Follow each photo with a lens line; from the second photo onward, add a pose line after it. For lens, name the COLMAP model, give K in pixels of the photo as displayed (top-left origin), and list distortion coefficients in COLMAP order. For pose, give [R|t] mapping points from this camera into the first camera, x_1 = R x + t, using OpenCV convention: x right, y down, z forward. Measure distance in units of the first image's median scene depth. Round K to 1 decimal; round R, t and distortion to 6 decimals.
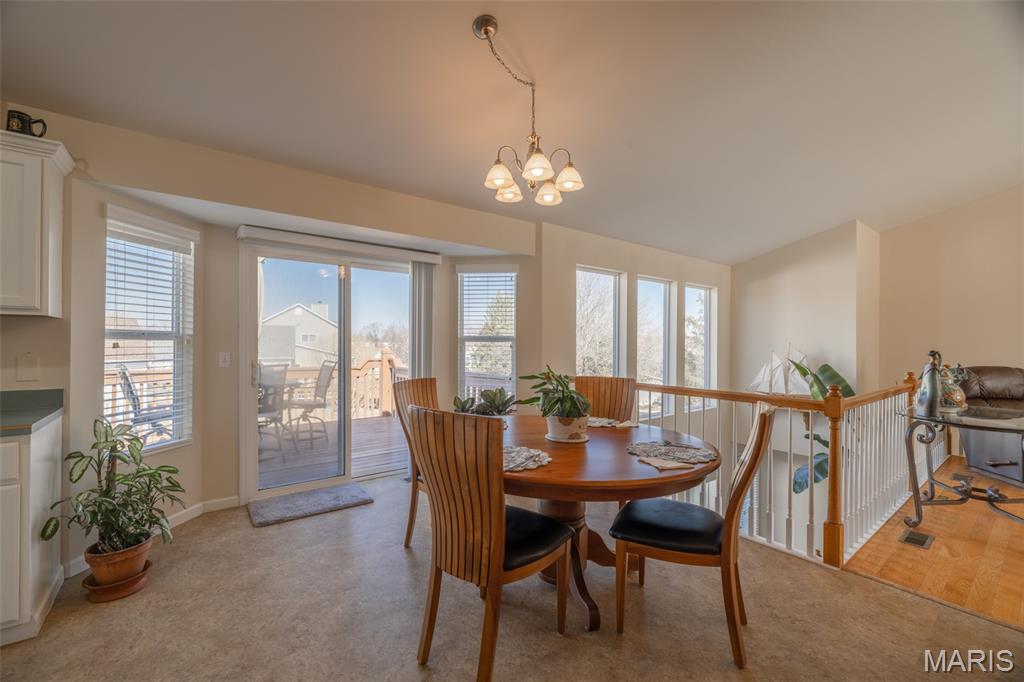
lens RADIAL K [[432.0, 0, 512.3], [0, 432.0, 342.5], [0, 0, 1]] dist [-0.001663, -0.001041]
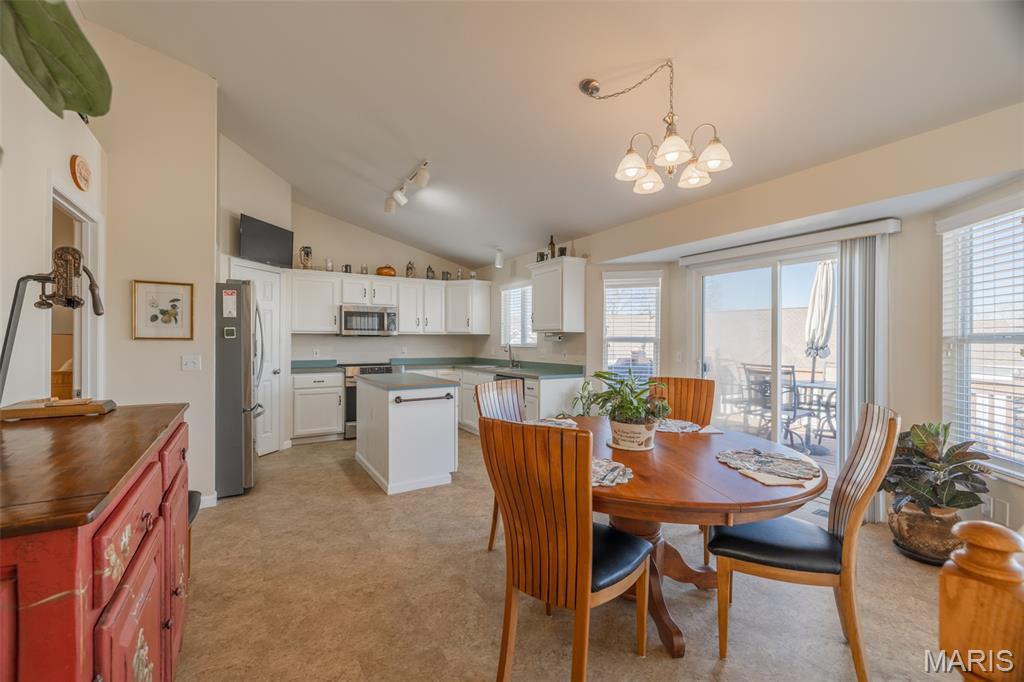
lens RADIAL K [[432.0, 0, 514.5], [0, 432.0, 340.1], [0, 0, 1]] dist [-0.001663, -0.001041]
pose [[-0.107351, -0.011954, -0.994149, 1.062326], [-0.004190, 0.999924, -0.011571, 0.007906], [0.994212, 0.002924, -0.107393, 0.845750]]
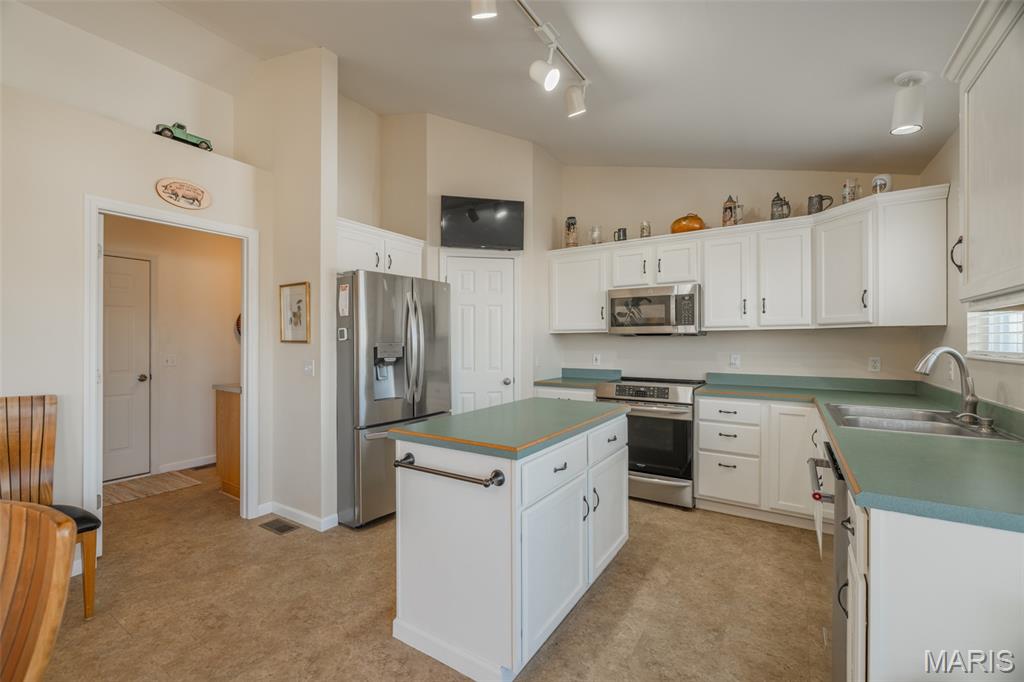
lens RADIAL K [[432.0, 0, 508.4], [0, 432.0, 341.8], [0, 0, 1]] dist [-0.001663, -0.001041]
pose [[-0.951986, -0.007122, -0.306058, -0.342390], [-0.006615, 0.999974, -0.002692, -0.007784], [0.306070, -0.000538, -0.952009, 1.064936]]
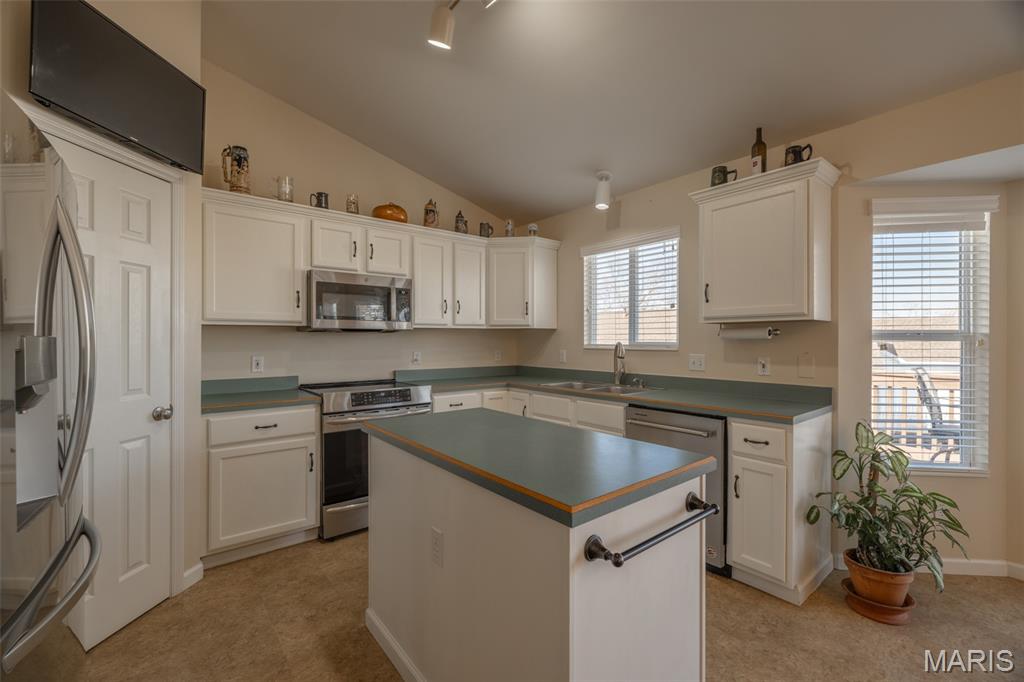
lens RADIAL K [[432.0, 0, 508.2], [0, 432.0, 339.6], [0, 0, 1]] dist [-0.001663, -0.001041]
pose [[0.006541, -0.008589, -0.999942, 0.014158], [0.000061, 0.999963, -0.008588, -0.001810], [0.999979, -0.000005, 0.006541, 0.189116]]
